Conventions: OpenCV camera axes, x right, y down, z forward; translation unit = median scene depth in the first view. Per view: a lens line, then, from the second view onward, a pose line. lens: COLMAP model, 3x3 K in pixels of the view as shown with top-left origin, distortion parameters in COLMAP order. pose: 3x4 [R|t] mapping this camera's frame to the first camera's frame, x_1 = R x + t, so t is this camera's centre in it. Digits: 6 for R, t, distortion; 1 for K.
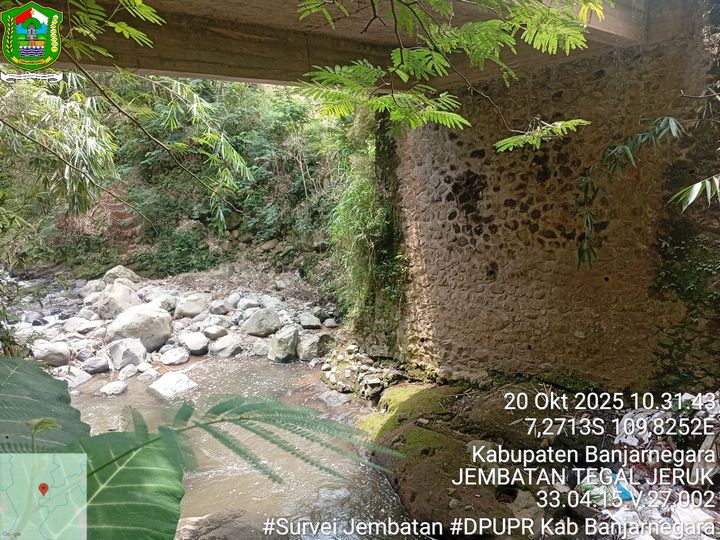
lens RADIAL K [[548.4, 0, 358.0], [0, 548.4, 274.0], [0, 0, 1]] dist [0.089551, -0.188021]
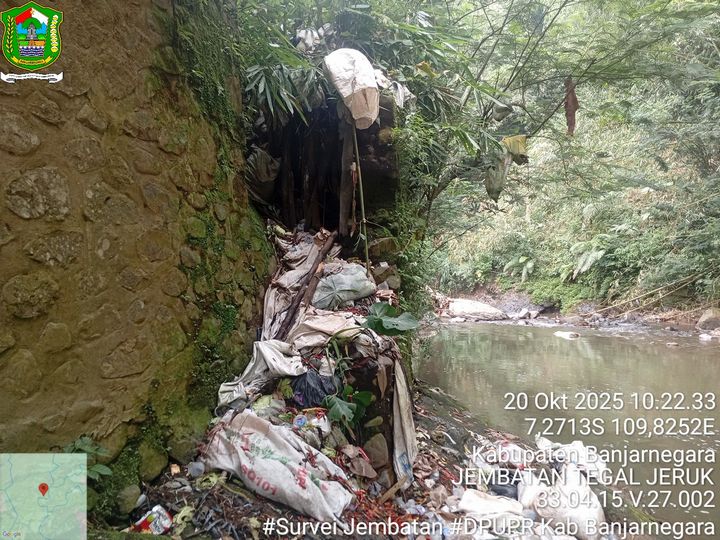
lens RADIAL K [[548.4, 0, 360.3], [0, 548.4, 274.7], [0, 0, 1]] dist [0.089551, -0.188021]
pose [[-0.568288, 0.048652, 0.821390, 0.153513], [0.164561, 0.984803, 0.055522, 0.116494], [-0.806206, 0.166721, -0.567658, 0.877519]]
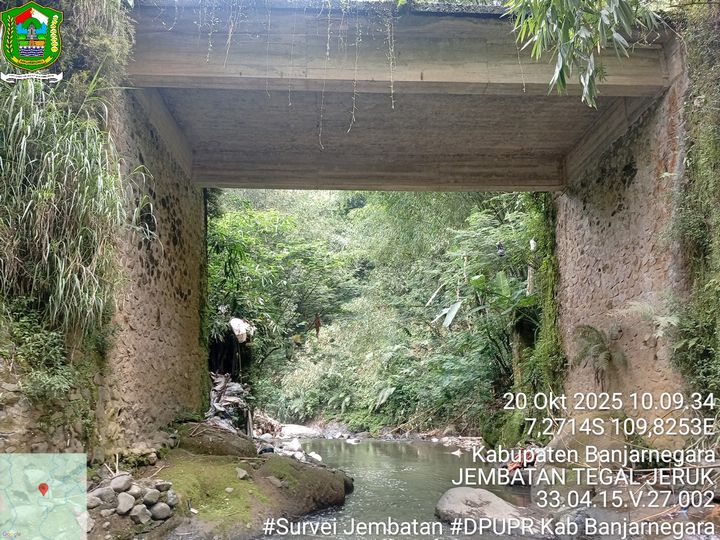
lens RADIAL K [[548.4, 0, 360.2], [0, 548.4, 271.7], [0, 0, 1]] dist [0.089551, -0.188021]
pose [[-0.770758, 0.219685, 0.598056, -0.597216], [0.158600, 0.975282, -0.153853, 0.118661], [-0.617072, -0.023732, -0.786548, 1.518545]]
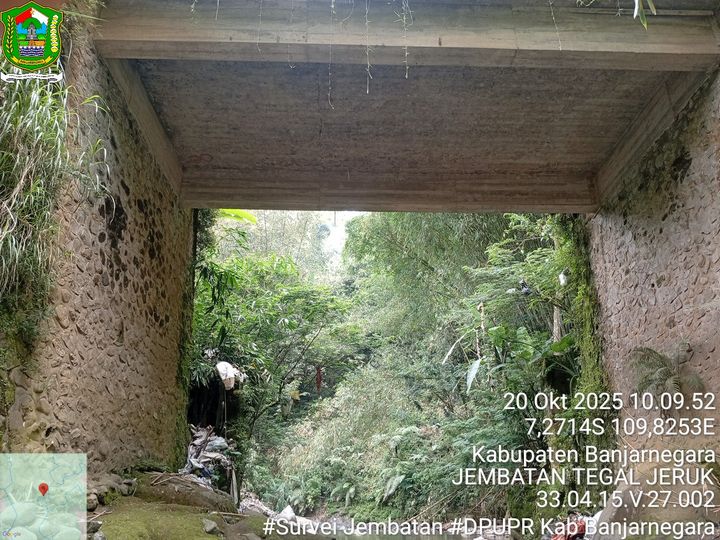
lens RADIAL K [[548.4, 0, 361.0], [0, 548.4, 271.1], [0, 0, 1]] dist [0.089551, -0.188021]
pose [[-0.766202, 0.316076, 0.559491, -0.464445], [0.156407, 0.936214, -0.314706, 0.209686], [-0.623275, -0.153620, -0.766766, 1.383426]]
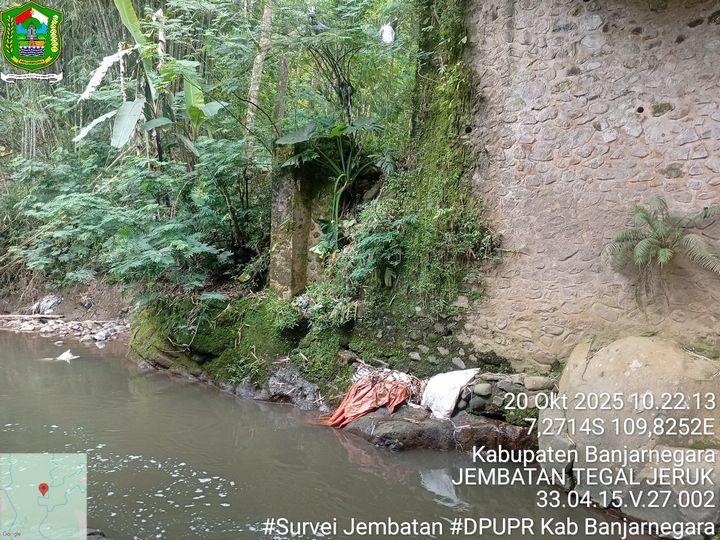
lens RADIAL K [[548.4, 0, 362.1], [0, 548.4, 267.8], [0, 0, 1]] dist [0.089551, -0.188021]
pose [[-0.960881, 0.054281, -0.271590, 0.173782], [-0.002371, 0.978958, 0.204048, 0.076143], [0.276951, 0.196710, -0.940534, 0.965927]]
